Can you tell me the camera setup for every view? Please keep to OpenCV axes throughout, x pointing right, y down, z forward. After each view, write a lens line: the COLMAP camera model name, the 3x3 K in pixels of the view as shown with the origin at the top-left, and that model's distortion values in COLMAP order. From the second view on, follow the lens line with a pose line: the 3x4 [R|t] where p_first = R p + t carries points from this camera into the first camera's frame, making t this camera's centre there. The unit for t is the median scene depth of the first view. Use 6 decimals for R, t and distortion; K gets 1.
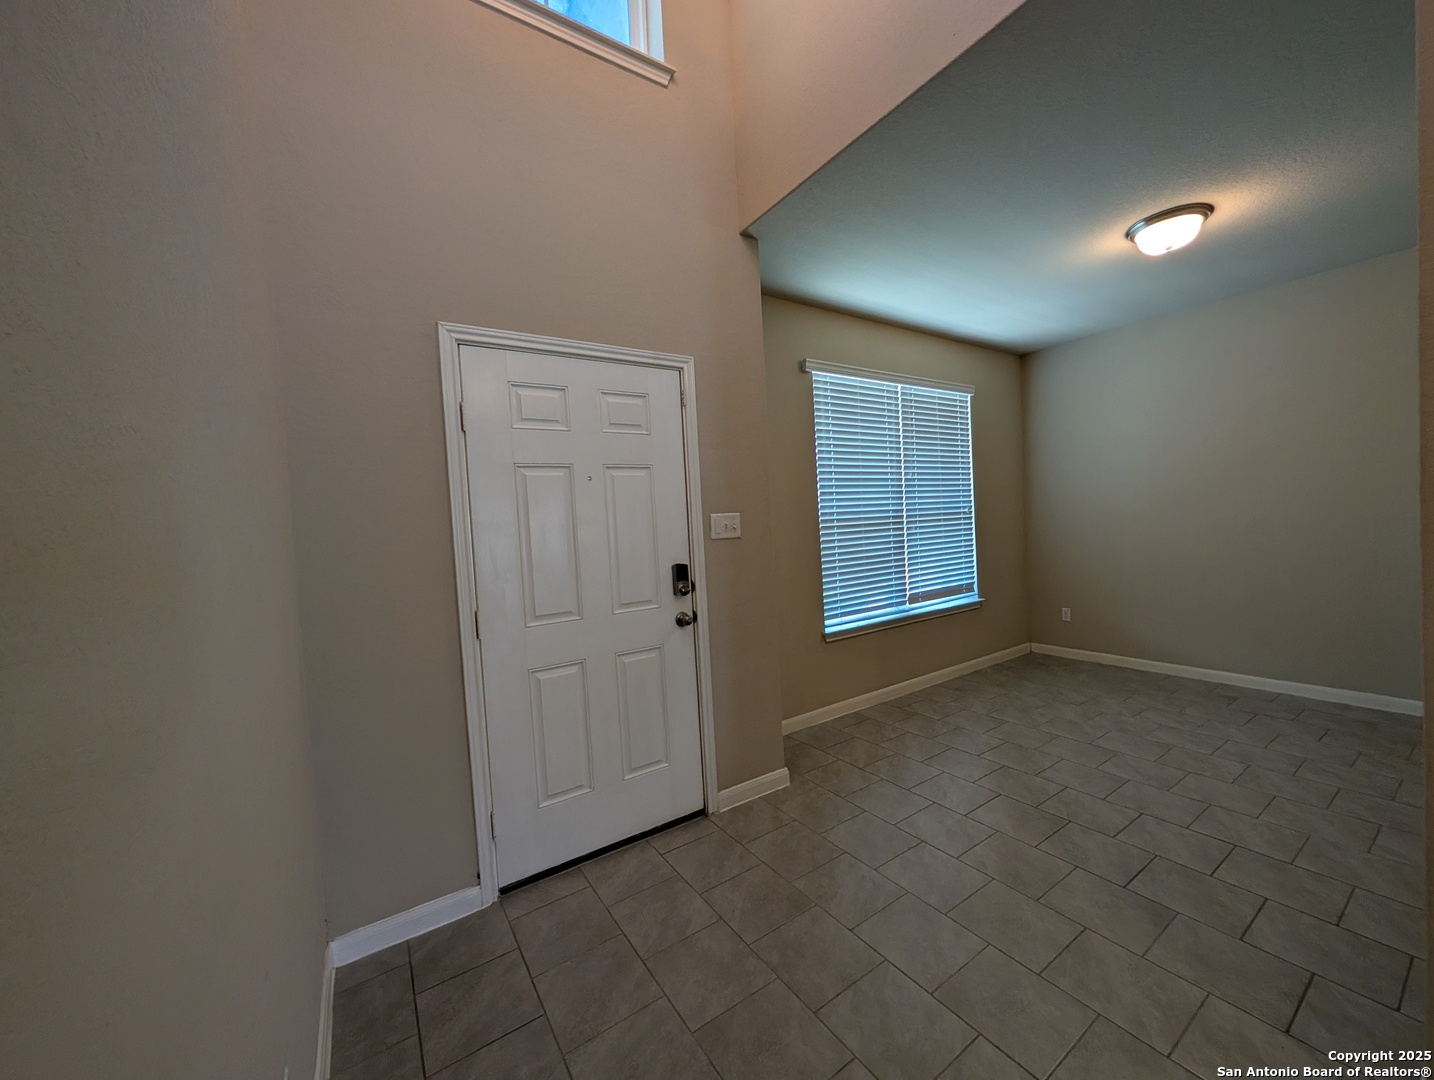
lens RADIAL K [[544.0, 0, 720.2], [0, 544.0, 540.8], [0, 0, 1]] dist [0.000547, 0.000197]
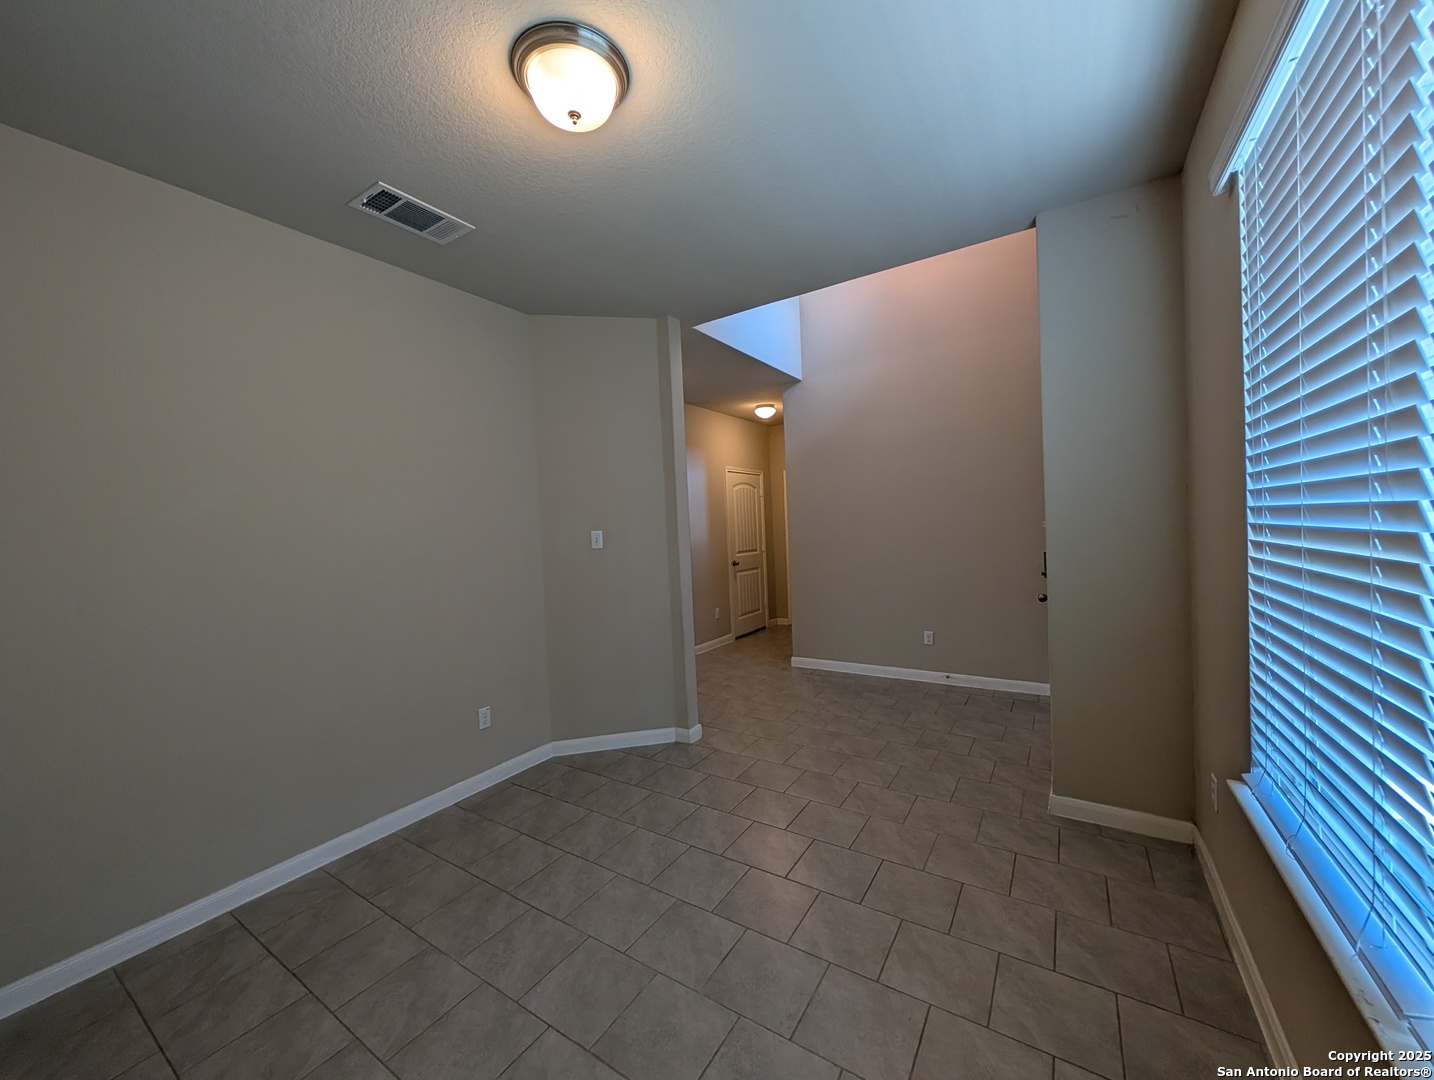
lens RADIAL K [[544.0, 0, 720.2], [0, 544.0, 540.8], [0, 0, 1]] dist [0.000547, 0.000197]
pose [[-0.911287, 0.097412, -0.400084, 1.063021], [0.073948, 0.994534, 0.073713, -0.124442], [0.405078, 0.037588, -0.913509, 1.786002]]
